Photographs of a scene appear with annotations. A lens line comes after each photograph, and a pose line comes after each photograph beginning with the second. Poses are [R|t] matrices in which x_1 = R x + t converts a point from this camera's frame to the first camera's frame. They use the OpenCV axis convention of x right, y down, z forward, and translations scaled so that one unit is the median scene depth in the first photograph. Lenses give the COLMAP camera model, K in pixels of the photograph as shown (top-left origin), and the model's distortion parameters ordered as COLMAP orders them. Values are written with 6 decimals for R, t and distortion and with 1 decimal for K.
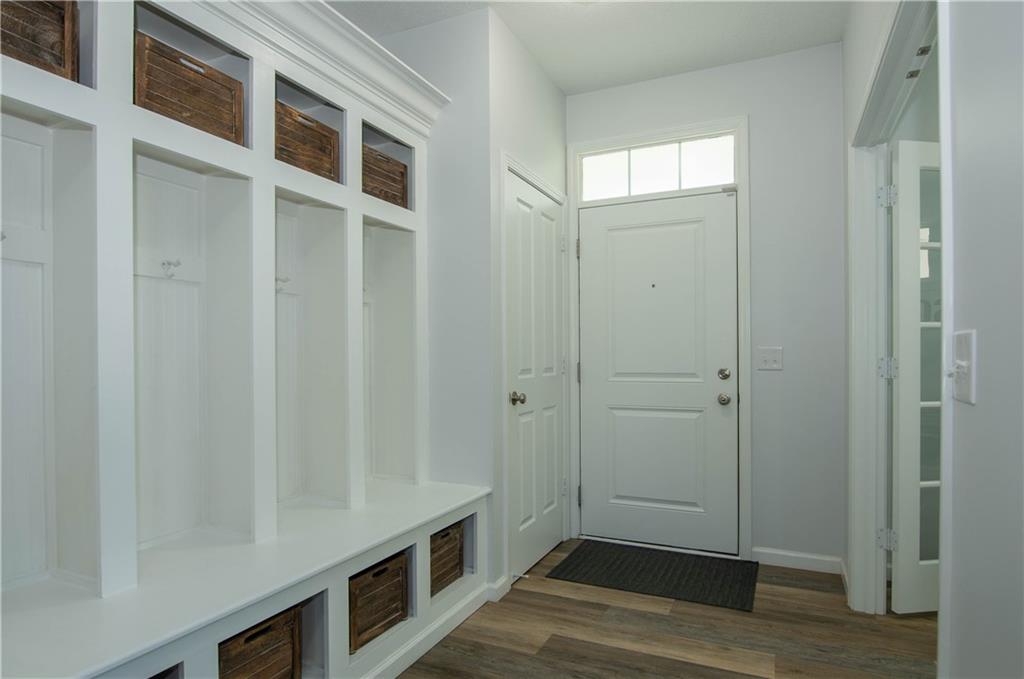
lens RADIAL K [[577.6, 0, 515.4], [0, 577.6, 353.7], [0, 0, 1]] dist [-0.037435, 0.000117]
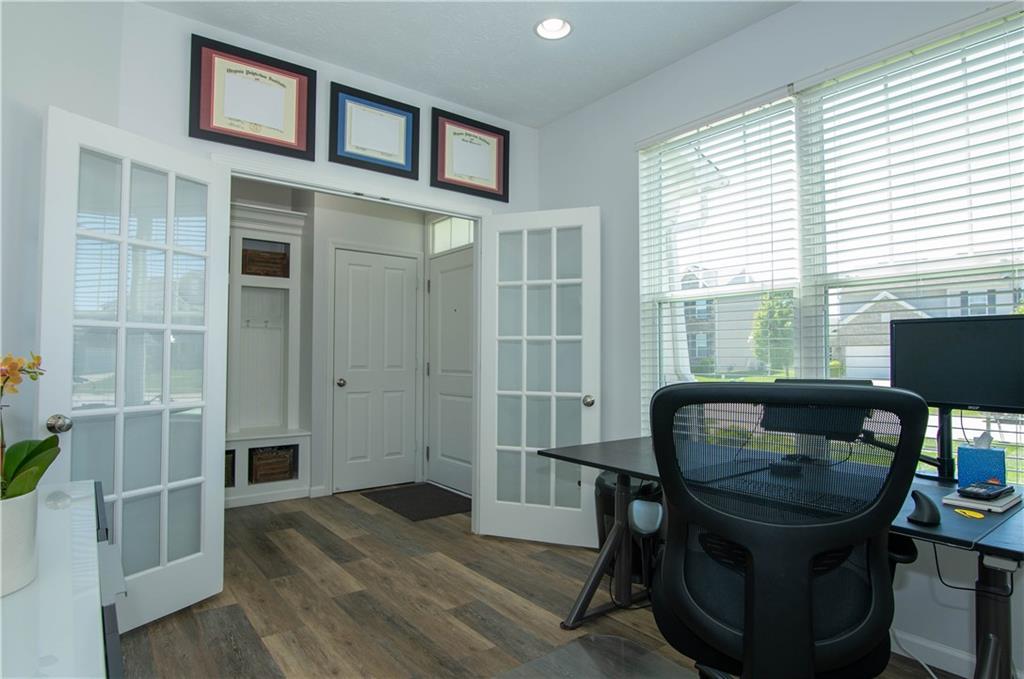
lens RADIAL K [[561.3, 0, 506.6], [0, 561.3, 346.4], [0, 0, 1]] dist [-0.000386, 0.000044]
pose [[0.880860, -0.007241, -0.473322, 1.310444], [-0.004102, 0.999729, -0.022929, 0.006282], [0.473360, 0.022139, 0.880591, -0.240469]]
